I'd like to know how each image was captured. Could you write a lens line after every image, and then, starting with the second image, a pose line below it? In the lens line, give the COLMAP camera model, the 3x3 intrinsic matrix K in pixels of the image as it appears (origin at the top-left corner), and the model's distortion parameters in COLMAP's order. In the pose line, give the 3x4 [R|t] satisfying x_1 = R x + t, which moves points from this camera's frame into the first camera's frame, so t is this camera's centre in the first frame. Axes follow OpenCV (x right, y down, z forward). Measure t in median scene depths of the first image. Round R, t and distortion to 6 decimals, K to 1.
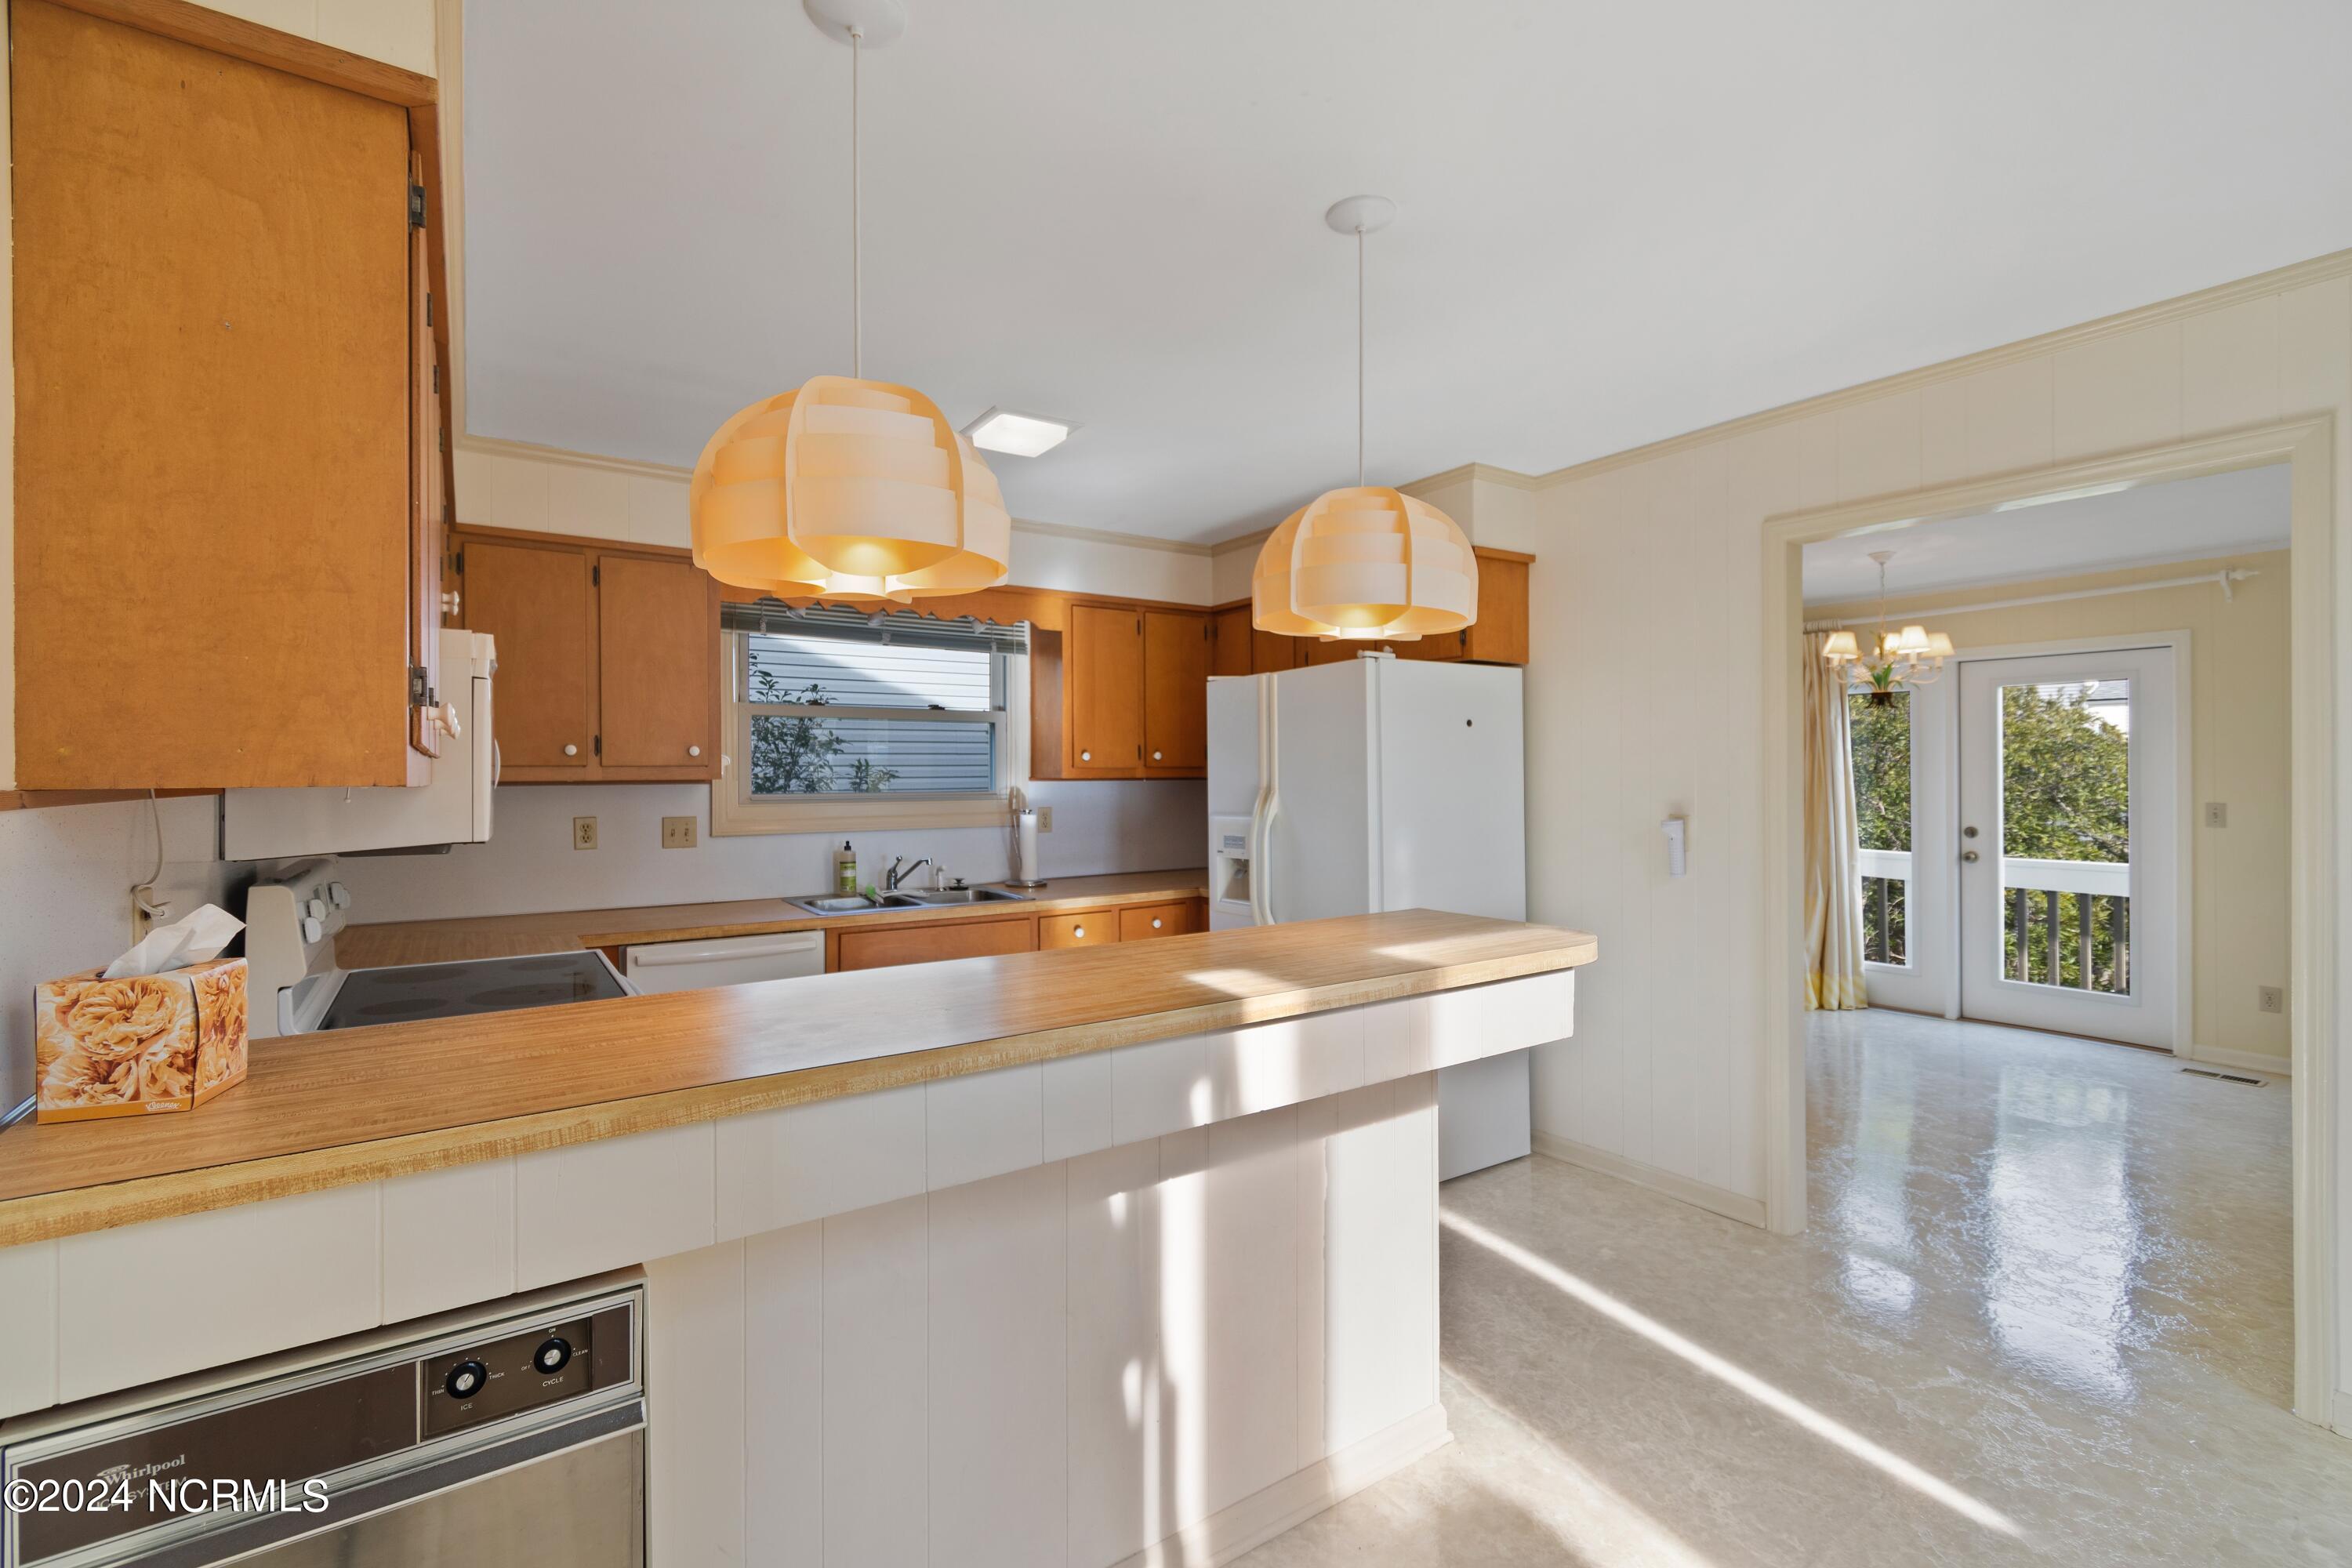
lens RADIAL K [[1035.0, 0, 1200.3], [0, 1035.0, 775.8], [0, 0, 1]] dist [0.003248, -0.002328]
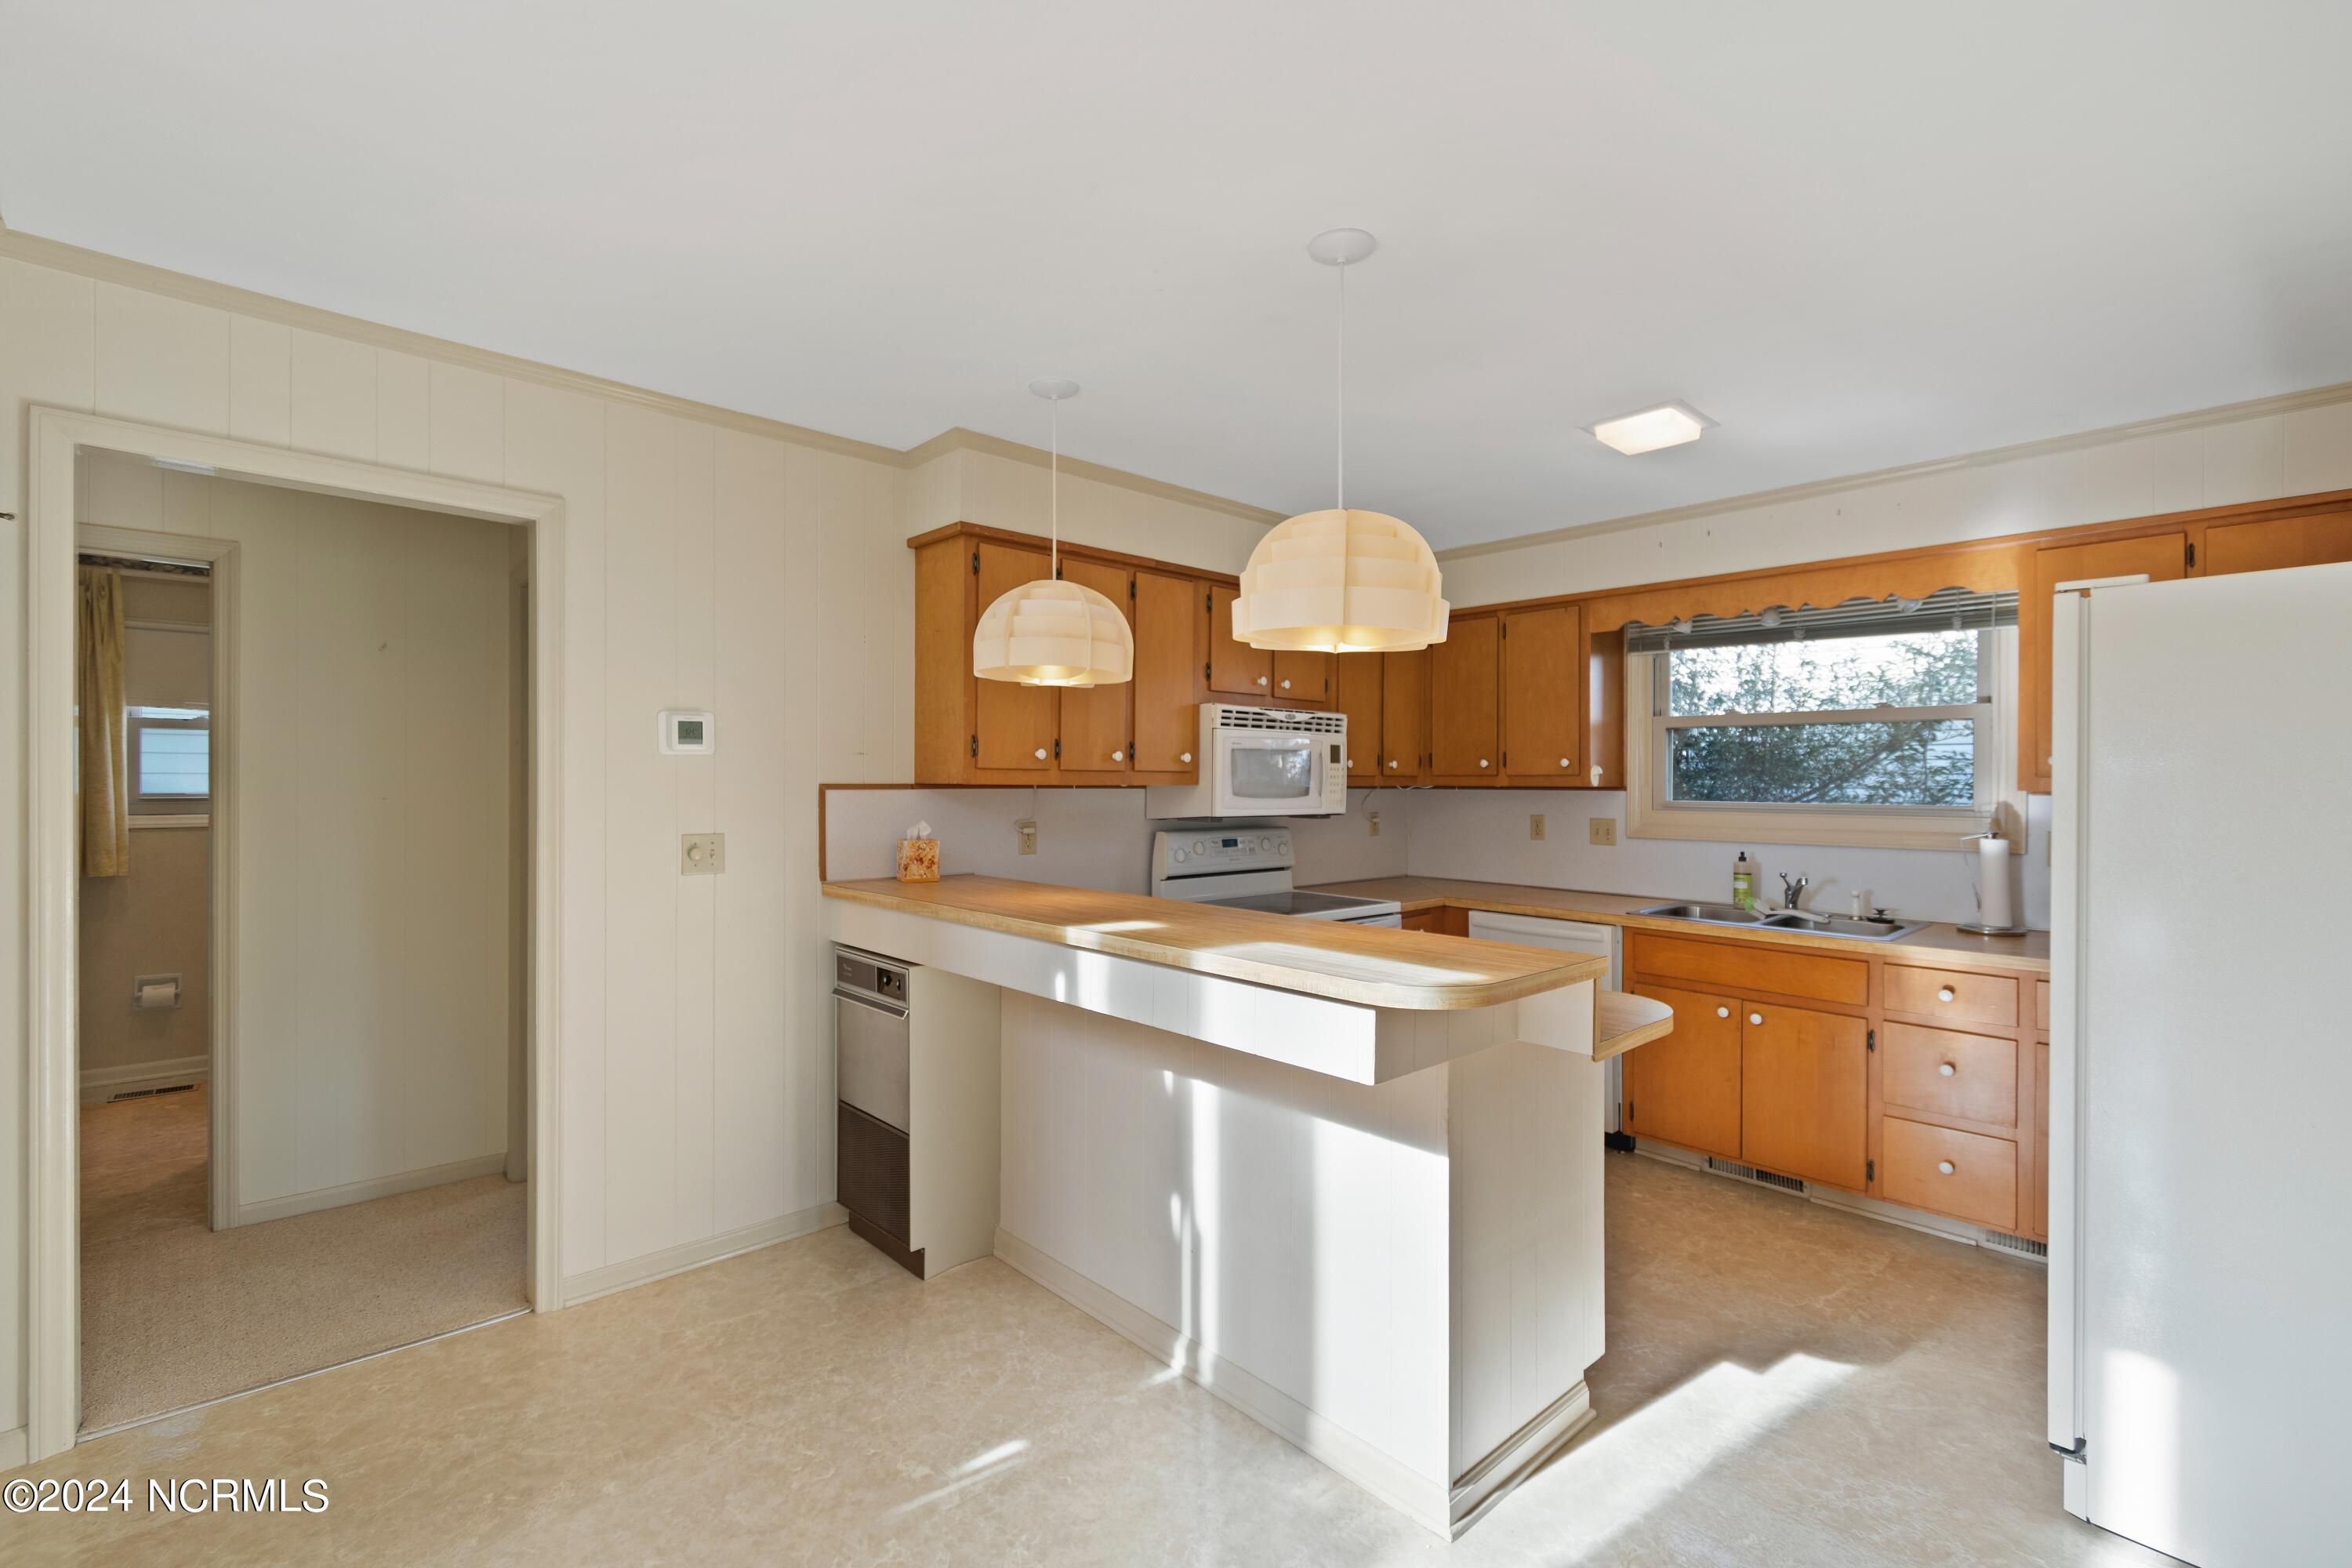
lens RADIAL K [[1035.0, 0, 1157.5], [0, 1035.0, 782.9], [0, 0, 1]] dist [0.003248, -0.002328]
pose [[0.116481, 0.004469, -0.993183, 0.662358], [-0.006870, 0.999970, 0.003693, -0.001735], [0.993169, 0.006393, 0.116508, 0.399081]]
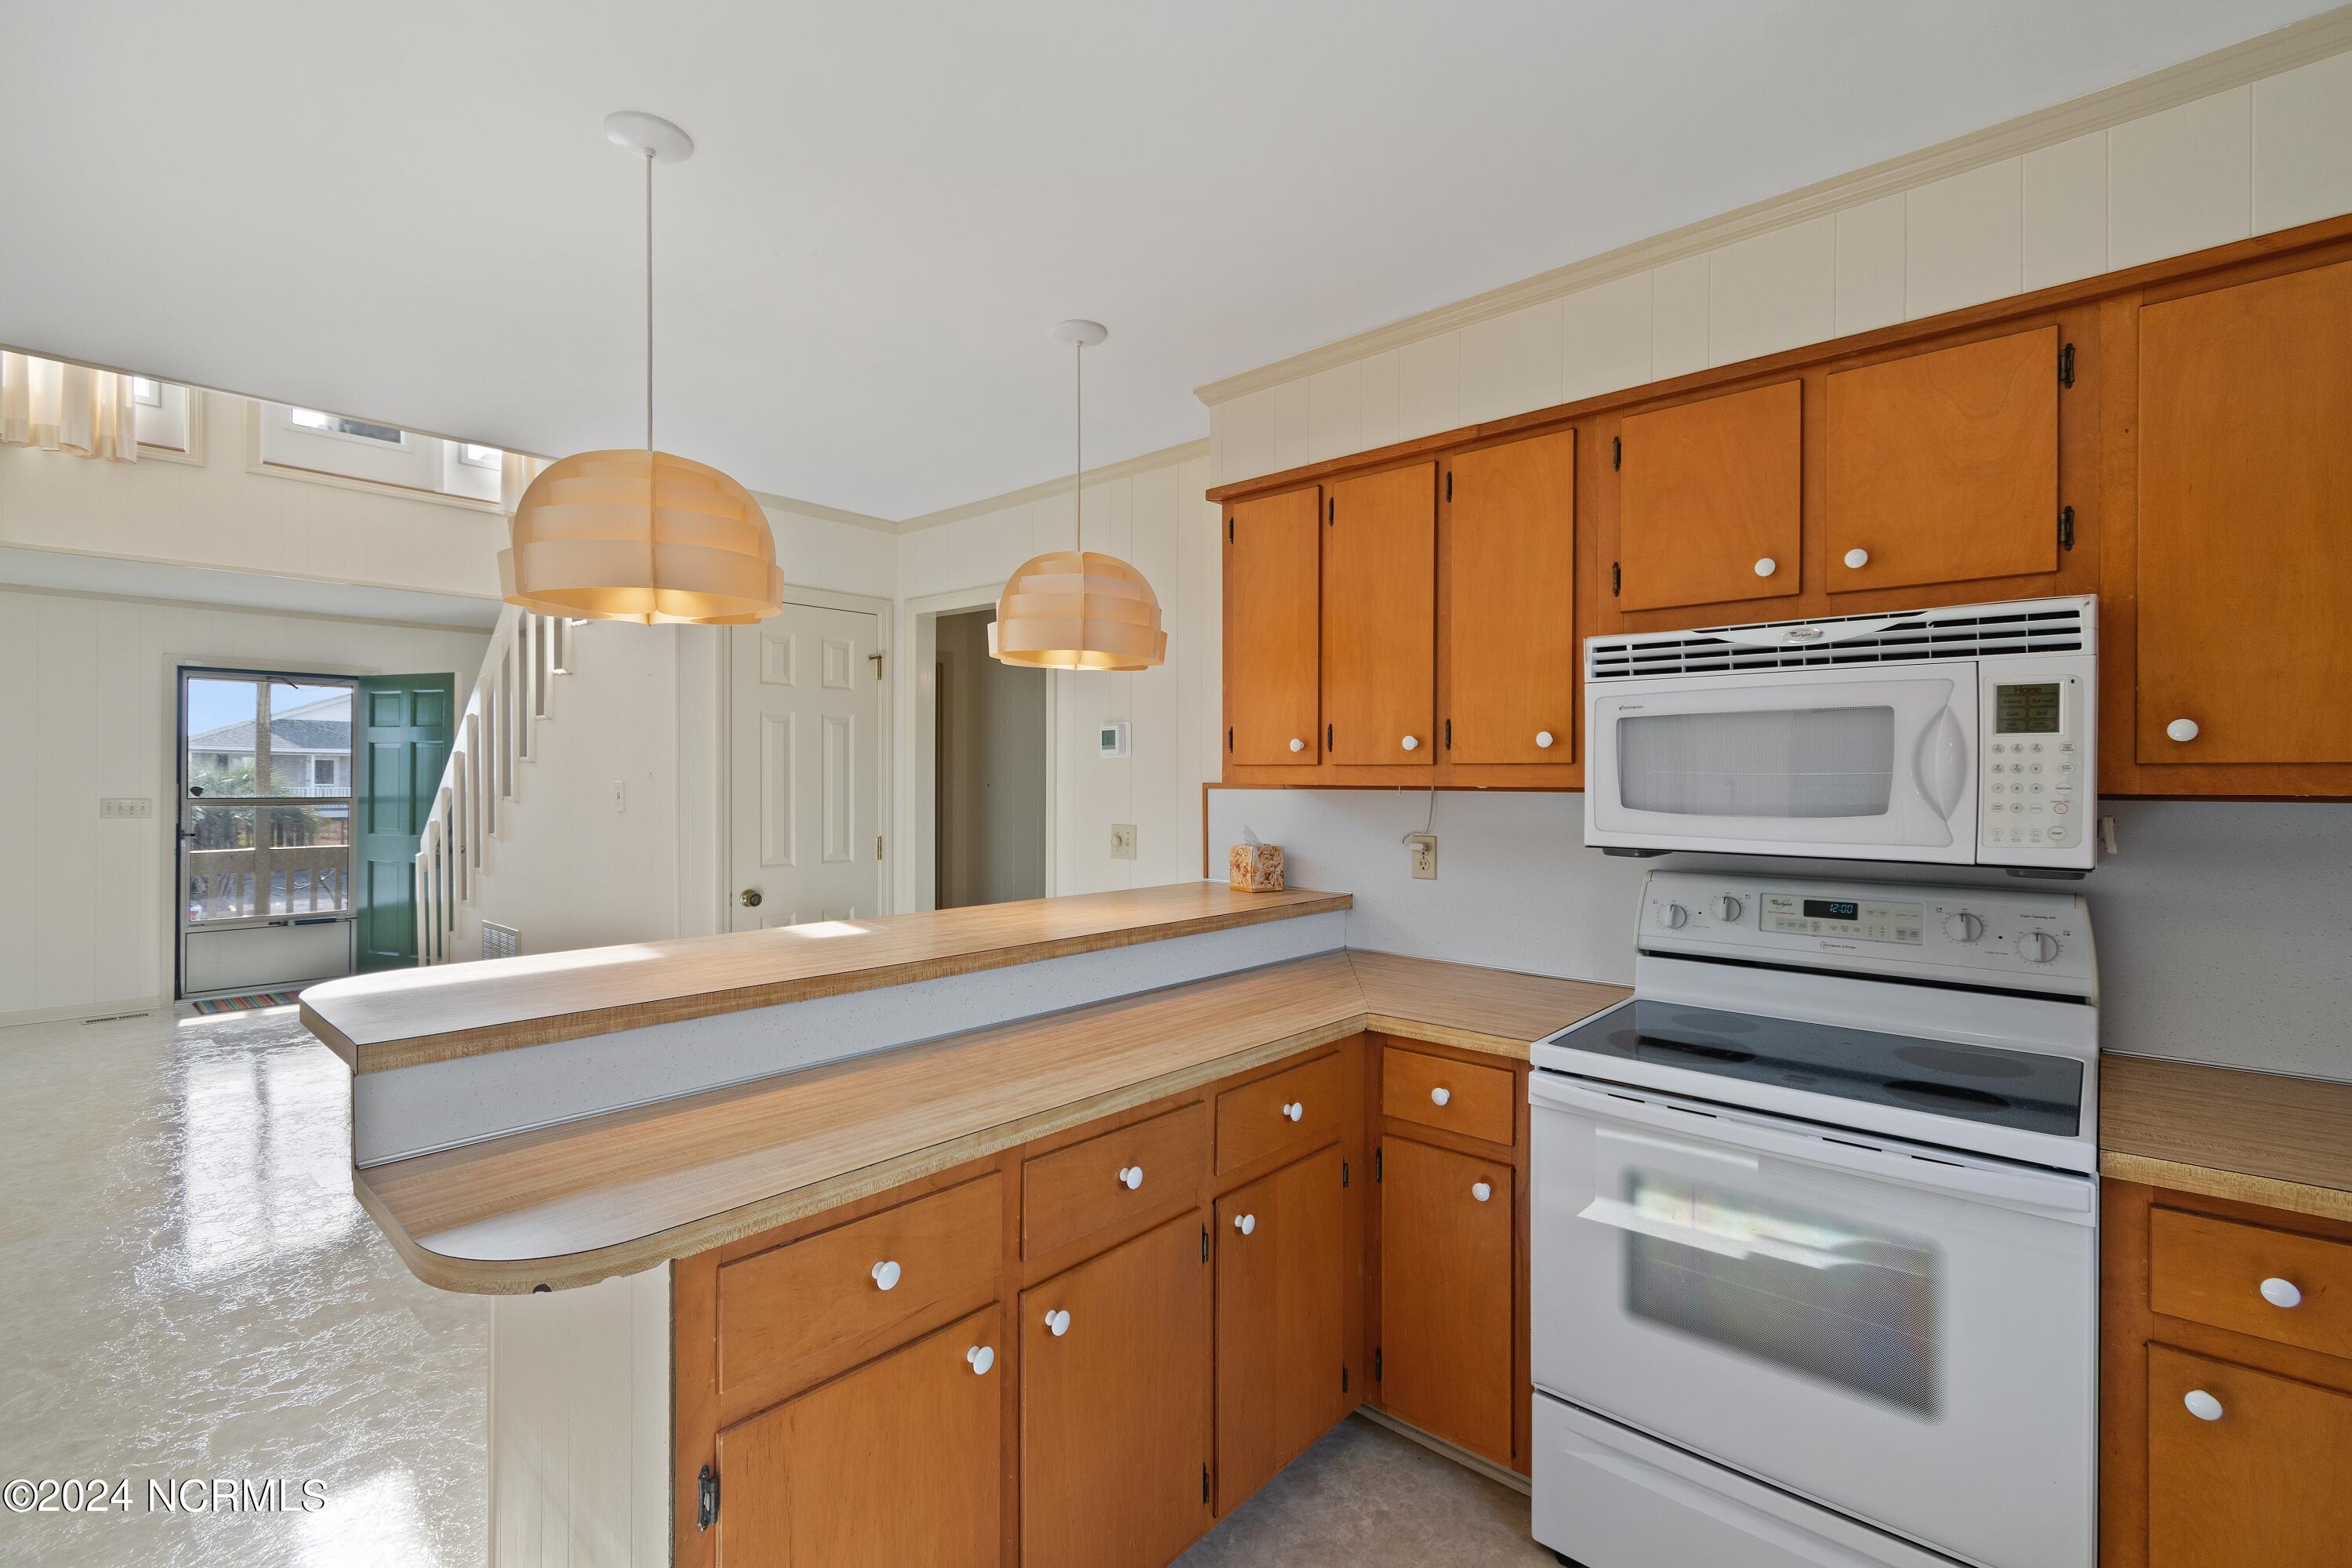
lens RADIAL K [[1035.0, 0, 1180.1], [0, 1035.0, 778.2], [0, 0, 1]] dist [0.003248, -0.002328]
pose [[-0.975380, 0.000348, -0.220529, -0.052515], [-0.000513, 0.999992, 0.003848, -0.003307], [0.220529, 0.003866, -0.975373, 1.112370]]
